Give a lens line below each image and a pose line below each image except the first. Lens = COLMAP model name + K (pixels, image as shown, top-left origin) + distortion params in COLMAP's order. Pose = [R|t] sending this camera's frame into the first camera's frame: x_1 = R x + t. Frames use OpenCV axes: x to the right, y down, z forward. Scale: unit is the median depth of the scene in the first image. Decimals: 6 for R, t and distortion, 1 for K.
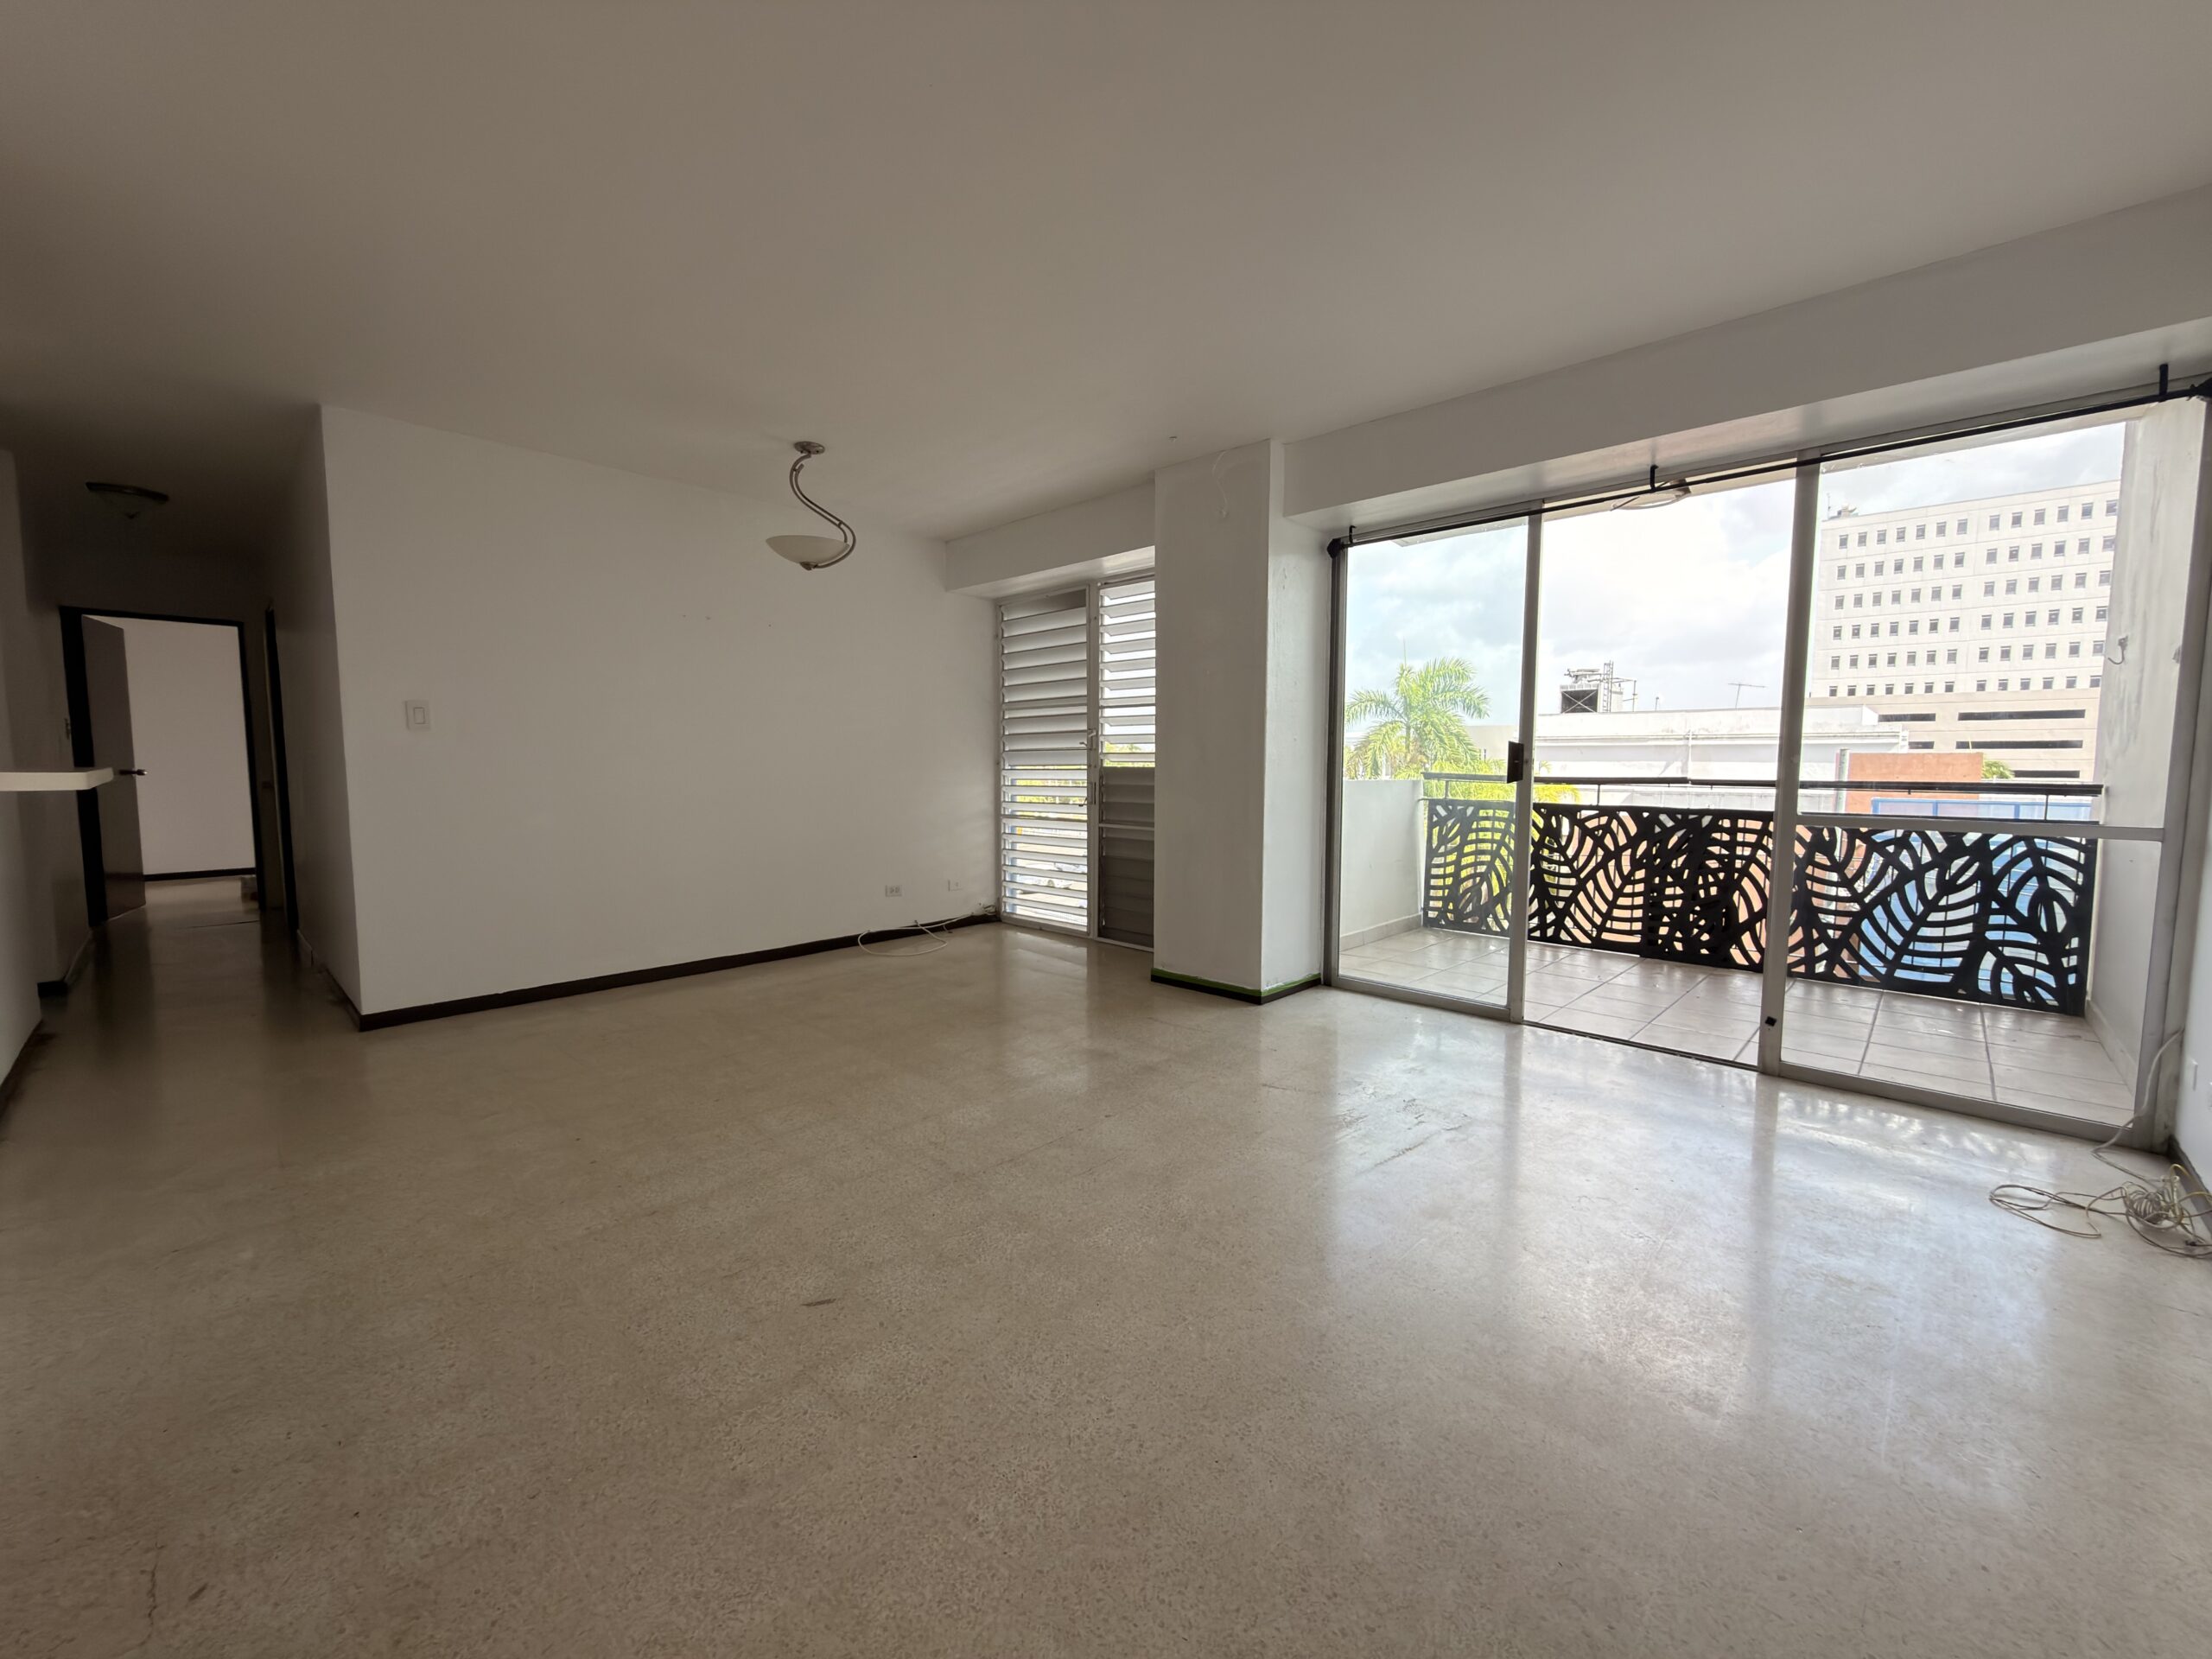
lens RADIAL K [[887.6, 0, 1106.0], [0, 887.6, 829.5], [0, 0, 1]] dist [0.000185, -0.000139]
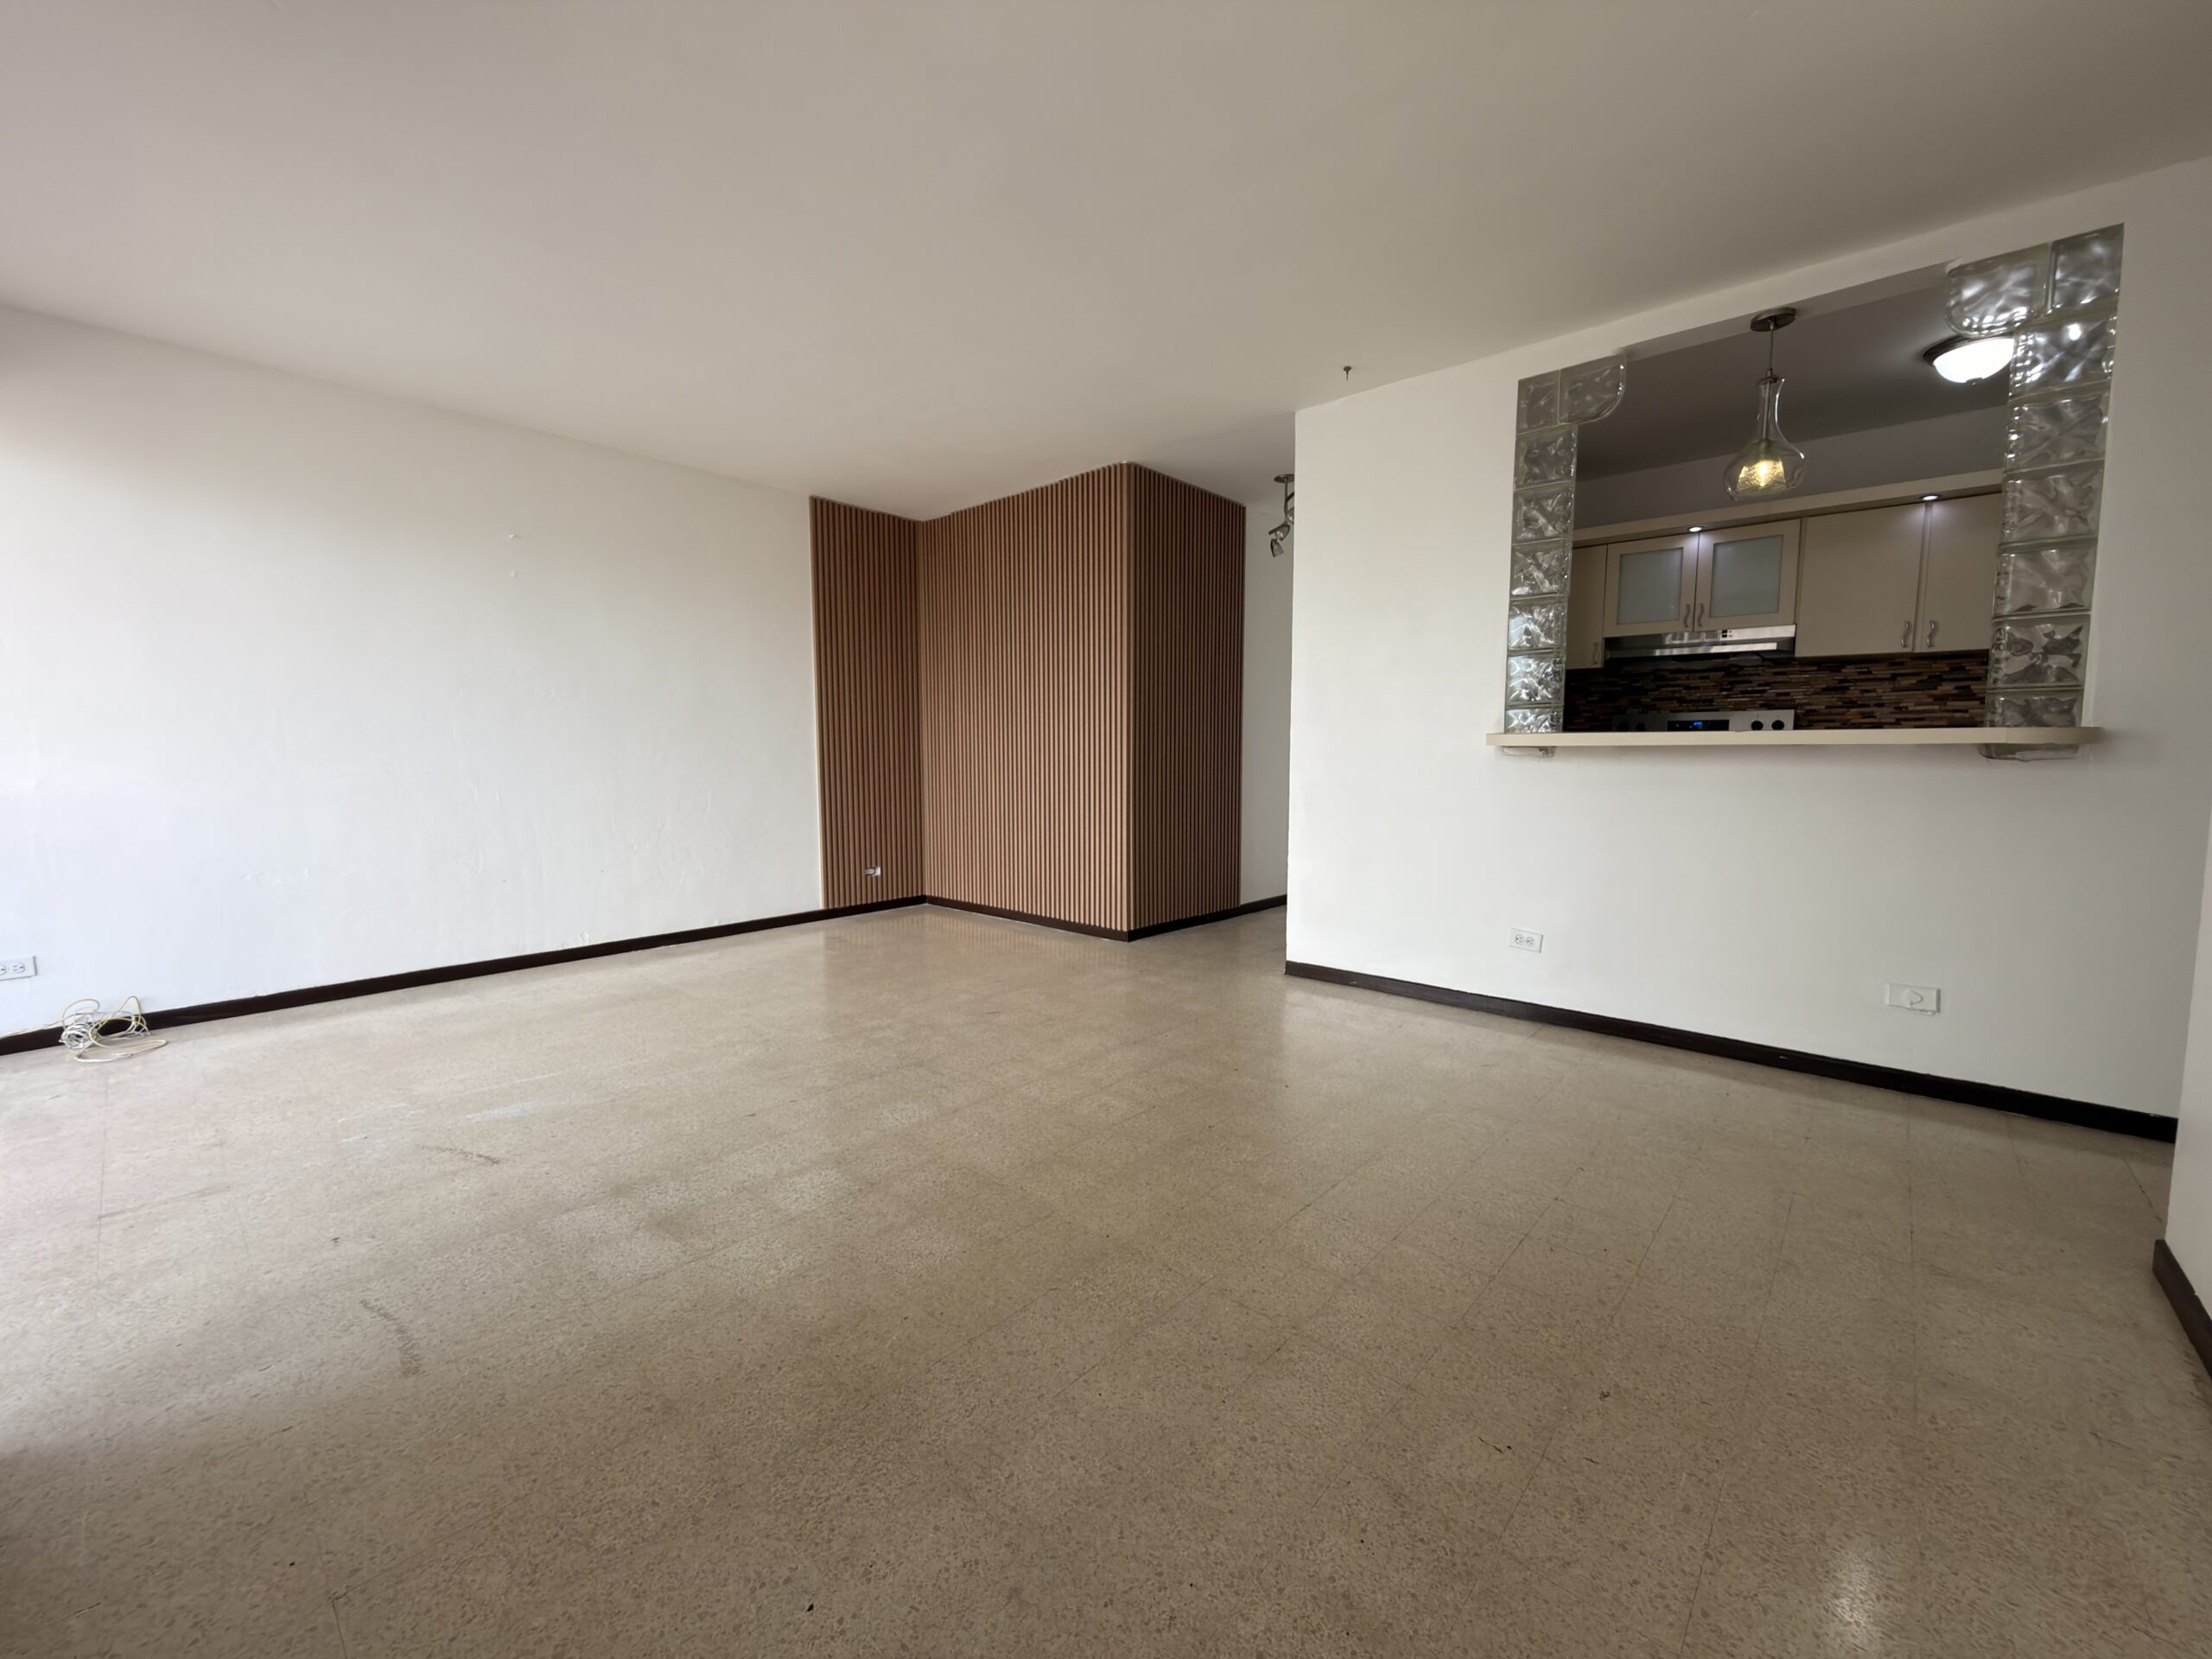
lens RADIAL K [[885.5, 0, 1106.0], [0, 885.5, 829.5], [0, 0, 1]] dist [0.000801, -0.000076]
pose [[-0.999119, 0.000786, -0.041958, -0.353235], [-0.006384, 0.985338, 0.170495, -0.130053], [0.041477, 0.170613, -0.984465, 2.050572]]
